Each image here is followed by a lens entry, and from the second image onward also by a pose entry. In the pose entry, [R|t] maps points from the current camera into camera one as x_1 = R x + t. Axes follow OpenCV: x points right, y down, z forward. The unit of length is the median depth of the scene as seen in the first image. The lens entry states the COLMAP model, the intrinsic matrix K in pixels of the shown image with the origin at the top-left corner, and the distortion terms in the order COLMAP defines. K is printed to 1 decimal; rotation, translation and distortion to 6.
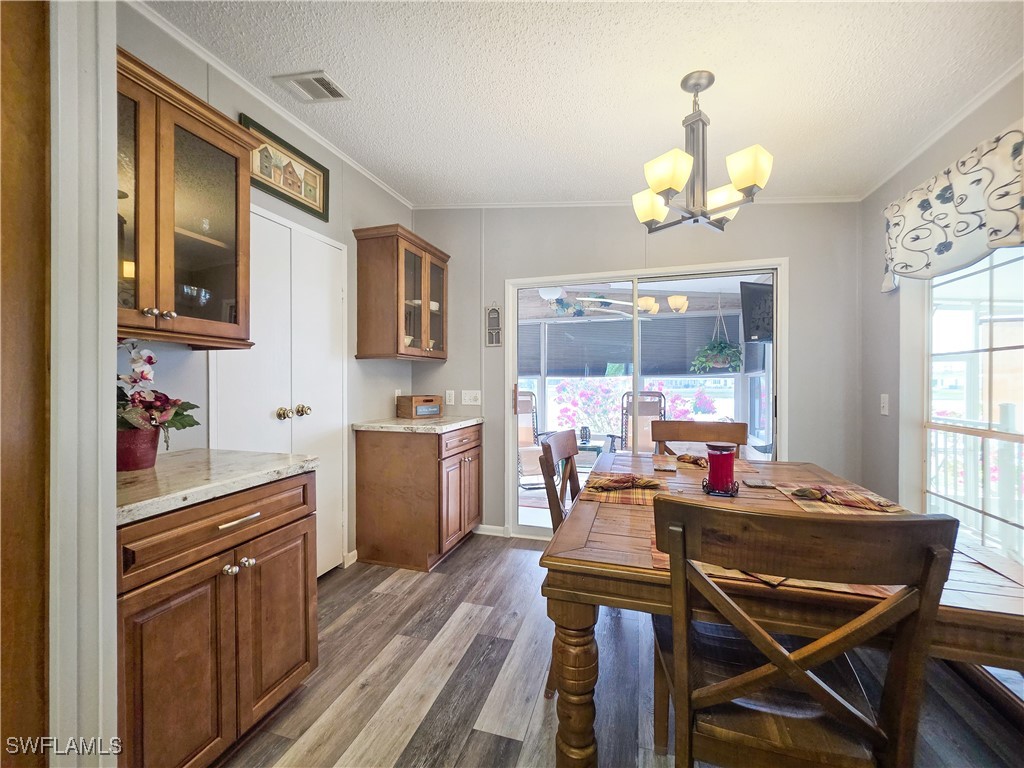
lens RADIAL K [[412.0, 0, 508.4], [0, 412.0, 382.8], [0, 0, 1]] dist [-0.001167, 0.000926]
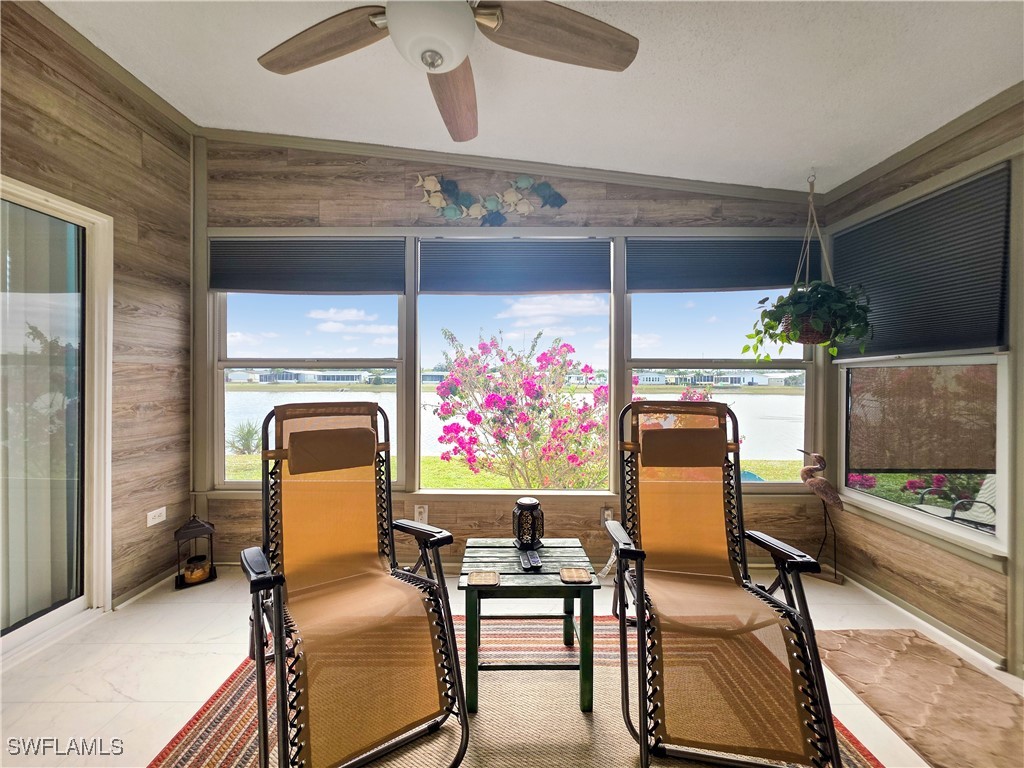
lens RADIAL K [[412.0, 0, 505.6], [0, 412.0, 380.4], [0, 0, 1]] dist [-0.001167, 0.000926]
pose [[0.957121, 0.002966, 0.289673, 0.056477], [-0.004022, 0.999987, 0.003053, 0.000816], [-0.289660, -0.004087, 0.957121, 0.575304]]
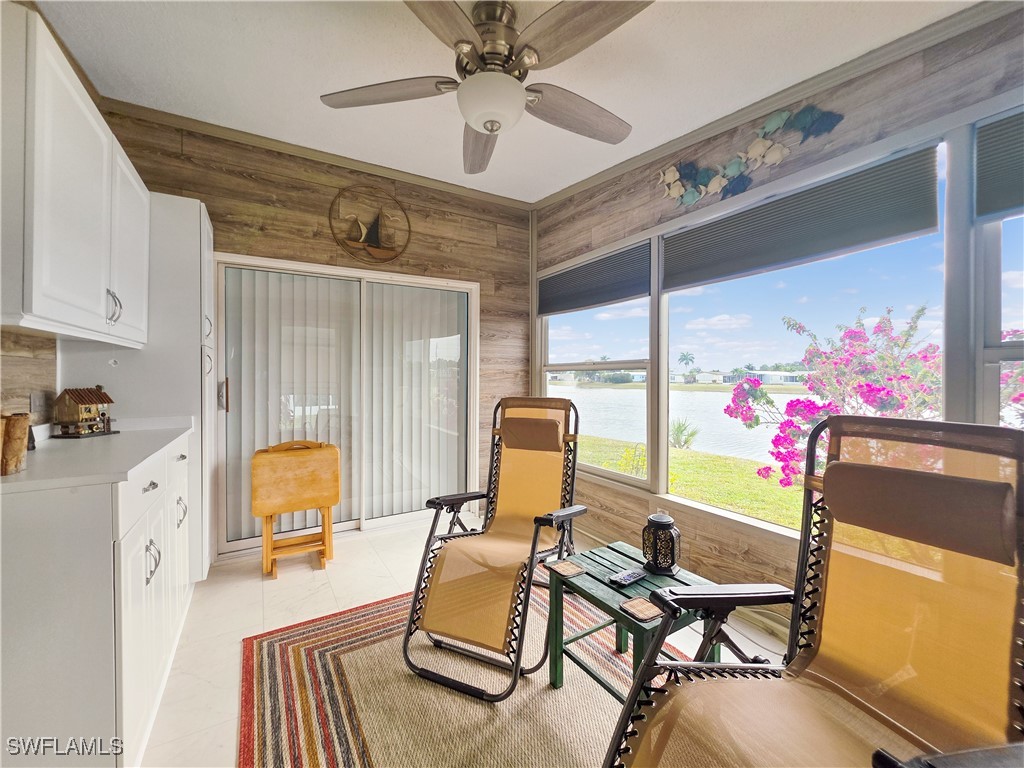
lens RADIAL K [[412.0, 0, 505.6], [0, 412.0, 377.8], [0, 0, 1]] dist [-0.001167, 0.000926]
pose [[0.744932, 0.003323, -0.667132, 0.260110], [-0.004672, 0.999989, -0.000237, 0.000134], [0.667124, 0.003294, 0.744939, 0.594853]]
